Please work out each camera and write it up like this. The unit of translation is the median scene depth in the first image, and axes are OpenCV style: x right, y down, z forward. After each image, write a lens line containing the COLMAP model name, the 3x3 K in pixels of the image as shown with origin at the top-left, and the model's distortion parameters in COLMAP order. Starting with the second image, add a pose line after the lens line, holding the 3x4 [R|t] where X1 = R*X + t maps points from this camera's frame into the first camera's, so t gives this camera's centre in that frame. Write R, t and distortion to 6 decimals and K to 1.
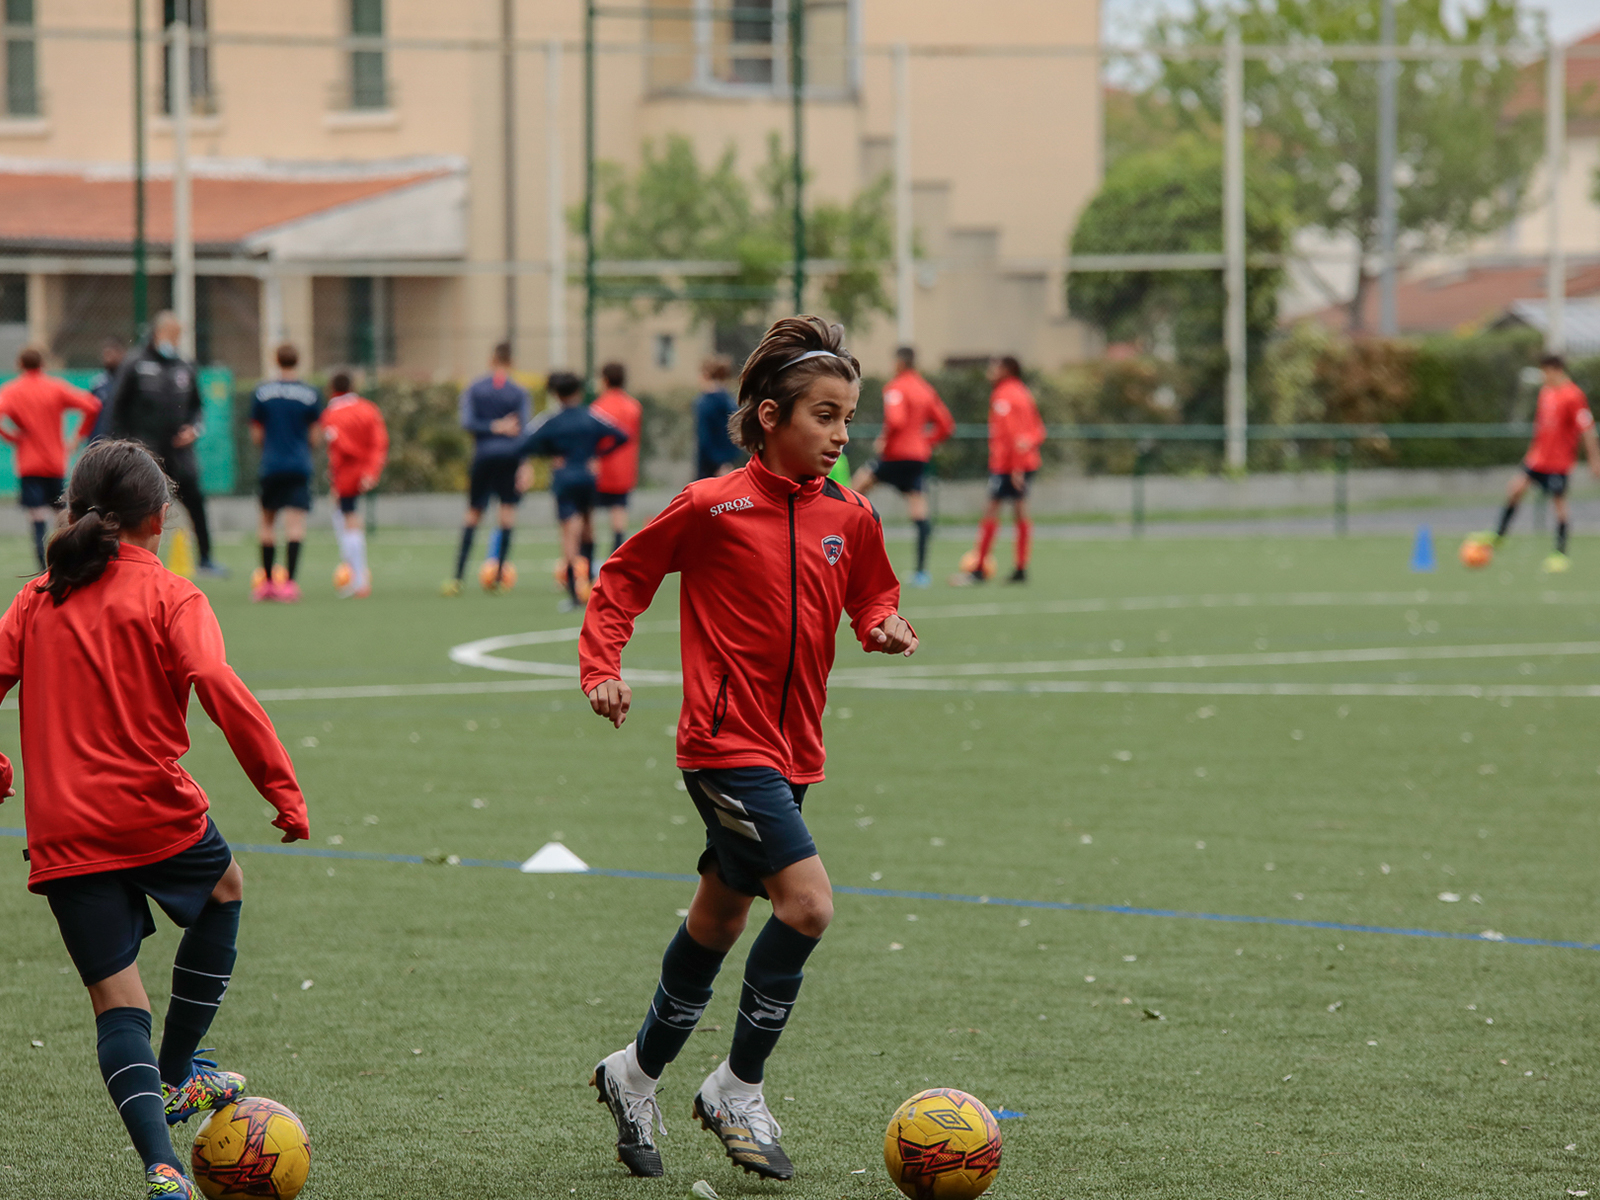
lens RADIAL K [[7748.4, 0, 793.4], [0, 7748.4, 618.5], [0, 0, 1]] dist [0.834990, 8.575549]
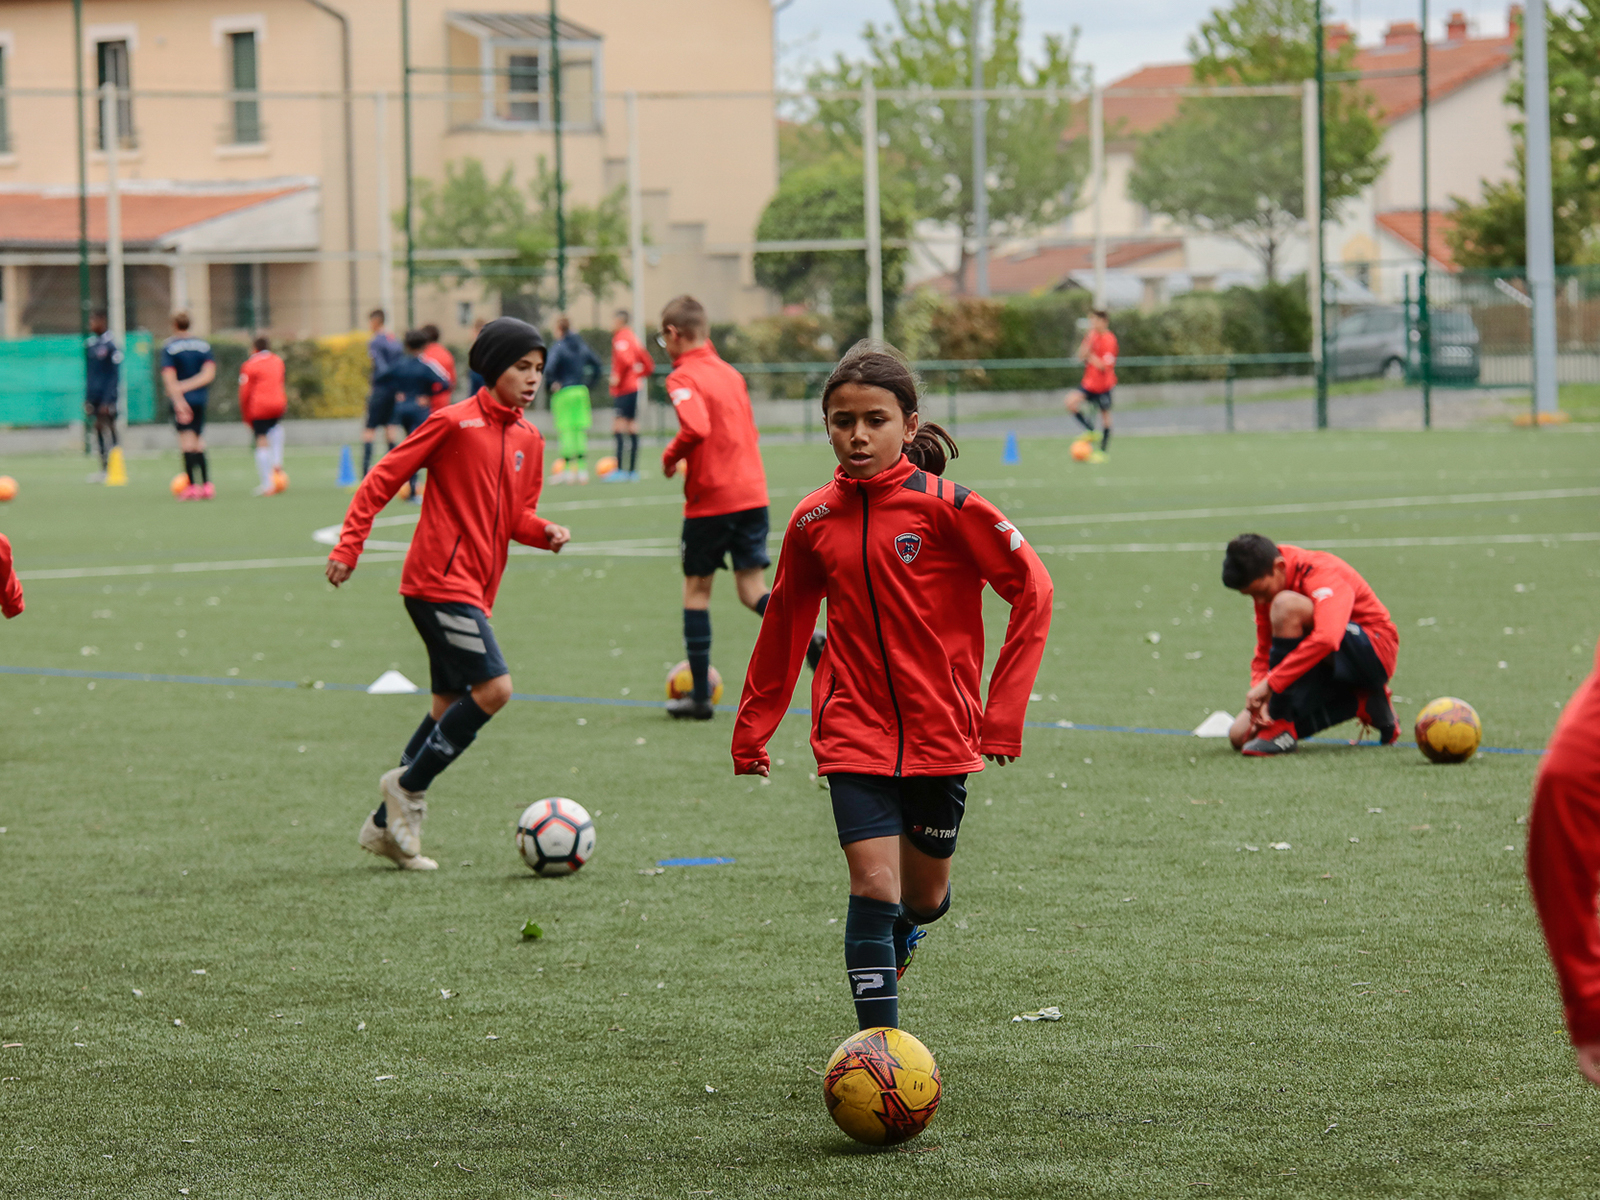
lens RADIAL K [[6349.4, 0, 800.0], [0, 6349.4, 600.0], [0, 0, 1]] dist [0.365483, 5.669163]
pose [[0.999365, -0.017249, 0.031185, 0.006880], [0.016835, 0.999767, 0.013483, 0.002223], [-0.031410, -0.012950, 0.999423, -0.137488]]
